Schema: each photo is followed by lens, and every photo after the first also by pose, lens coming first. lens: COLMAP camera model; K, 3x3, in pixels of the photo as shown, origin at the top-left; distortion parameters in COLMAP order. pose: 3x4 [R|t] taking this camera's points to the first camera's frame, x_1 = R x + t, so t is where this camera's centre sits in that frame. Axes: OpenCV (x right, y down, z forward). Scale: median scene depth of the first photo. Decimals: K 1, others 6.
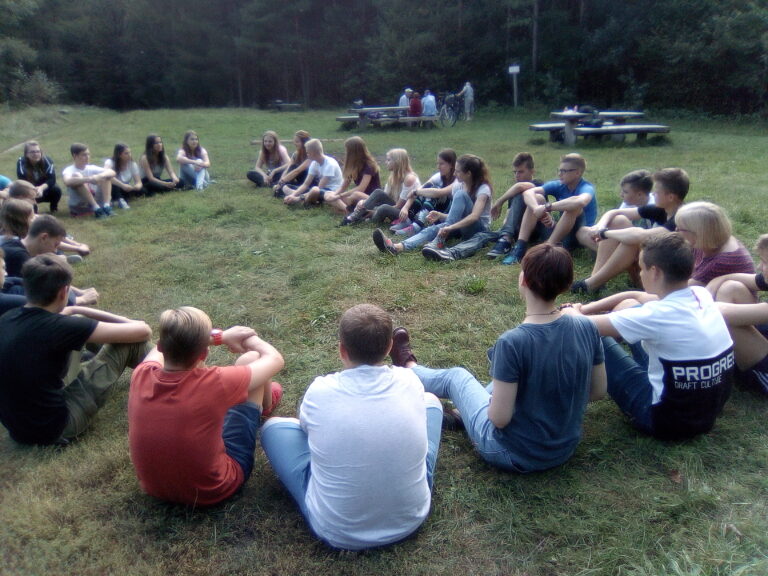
lens RADIAL K [[685.7, 0, 384.2], [0, 685.7, 320.1], [0, 0, 1]] dist [-0.011212, 0.013066]
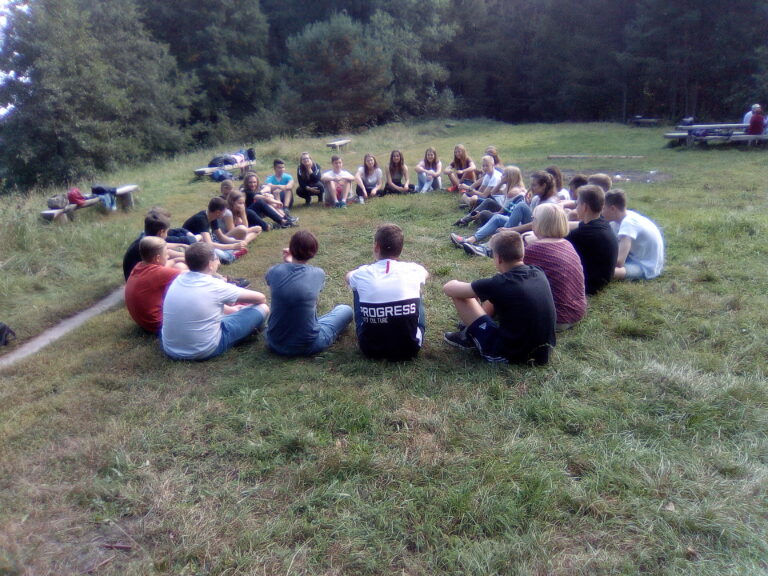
lens RADIAL K [[685.7, 0, 384.2], [0, 685.7, 320.1], [0, 0, 1]] dist [-0.011212, 0.013066]
pose [[0.845643, 0.150364, -0.512131, 0.120977], [-0.158892, 0.986916, 0.027397, 0.005449], [0.509550, 0.058205, 0.858470, -0.035575]]
